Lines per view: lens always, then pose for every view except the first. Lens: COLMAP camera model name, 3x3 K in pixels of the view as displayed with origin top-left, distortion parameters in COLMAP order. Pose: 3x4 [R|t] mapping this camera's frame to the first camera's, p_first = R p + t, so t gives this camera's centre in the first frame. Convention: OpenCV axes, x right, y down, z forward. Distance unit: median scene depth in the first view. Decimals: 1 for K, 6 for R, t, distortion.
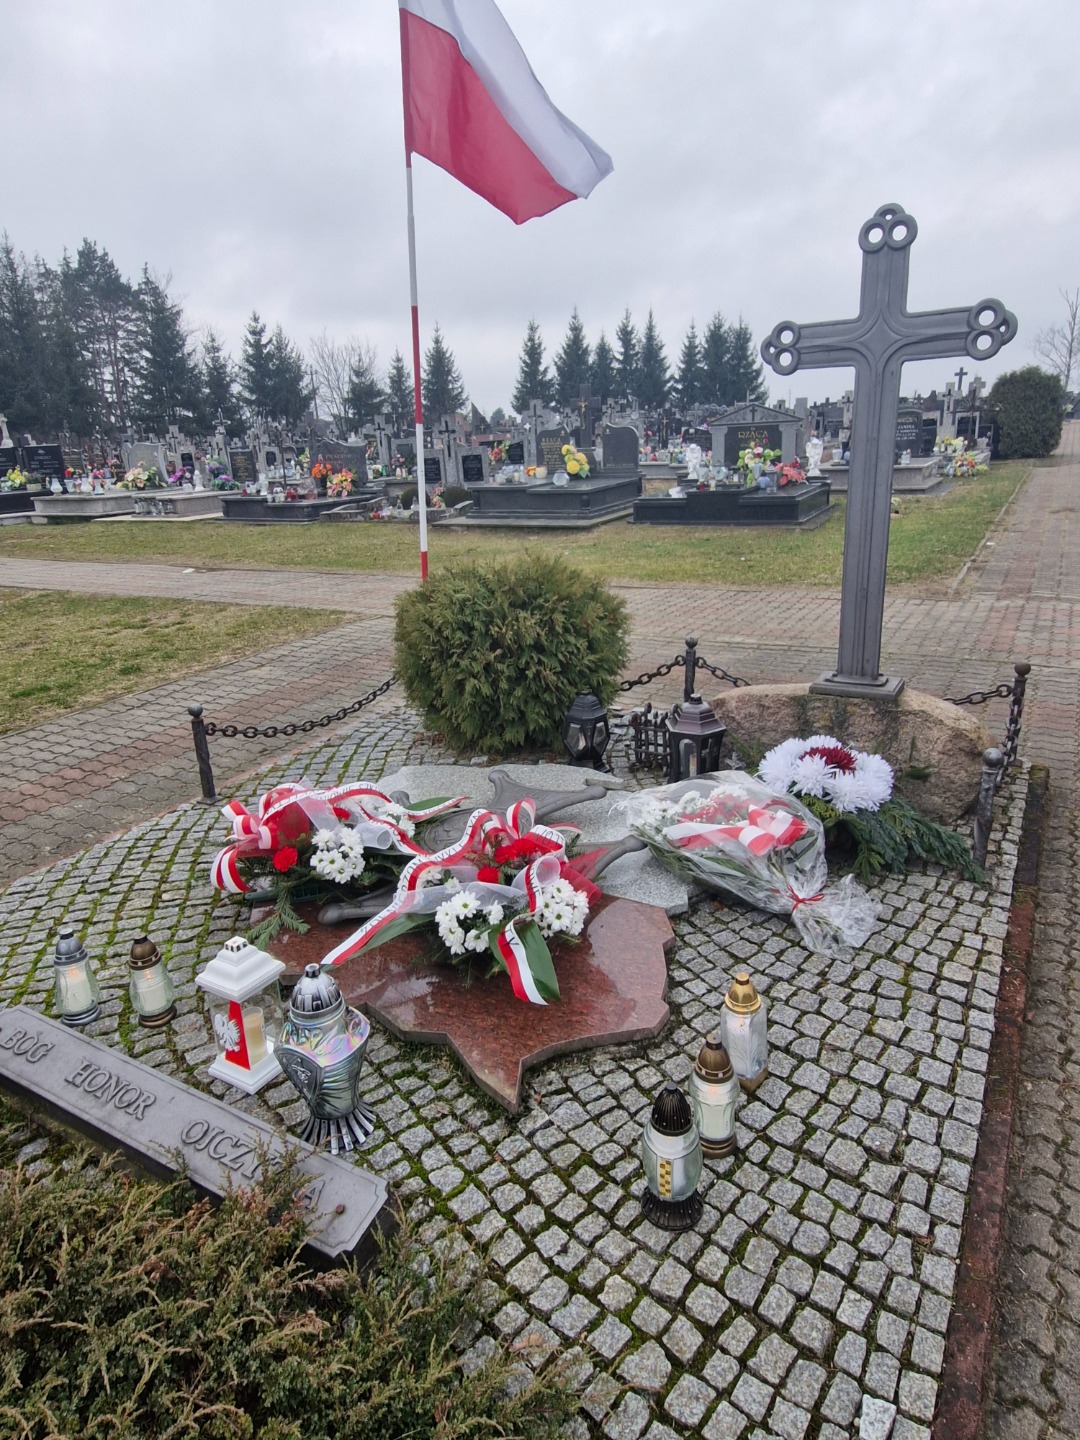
lens RADIAL K [[840.4, 0, 561.1], [0, 840.4, 716.3], [0, 0, 1]] dist [-0.003456, 0.001513]
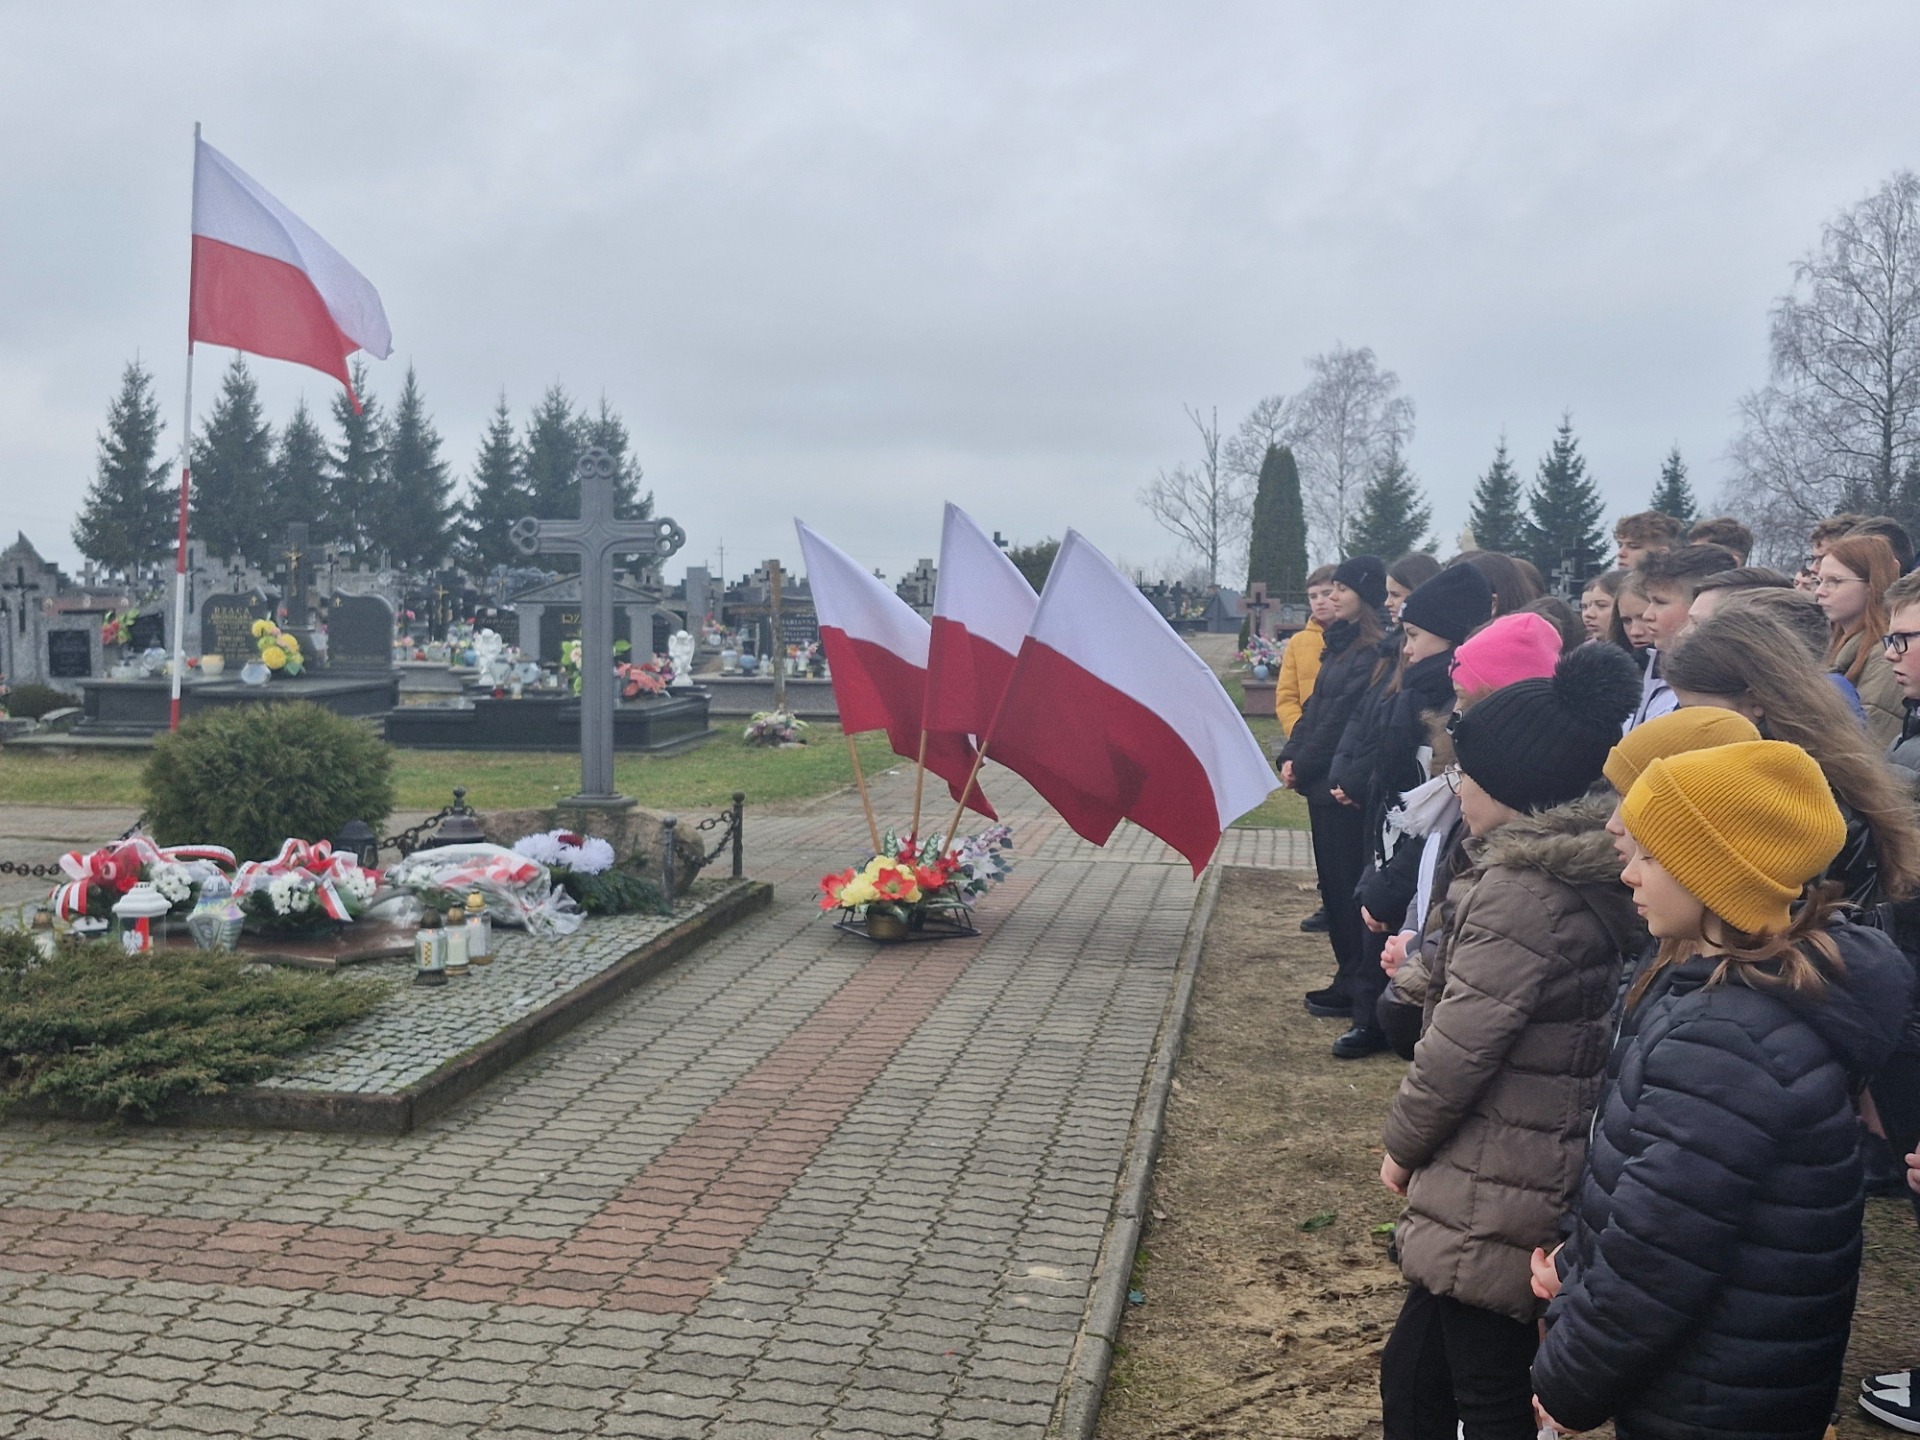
lens RADIAL K [[1868.3, 0, 956.9], [0, 1868.3, 691.8], [0, 0, 1]] dist [0.037120, -0.001859]
pose [[0.926015, 0.034967, 0.375864, -0.039426], [0.074046, 0.959532, -0.271692, 0.124537], [-0.370153, 0.279422, 0.885951, -0.346776]]
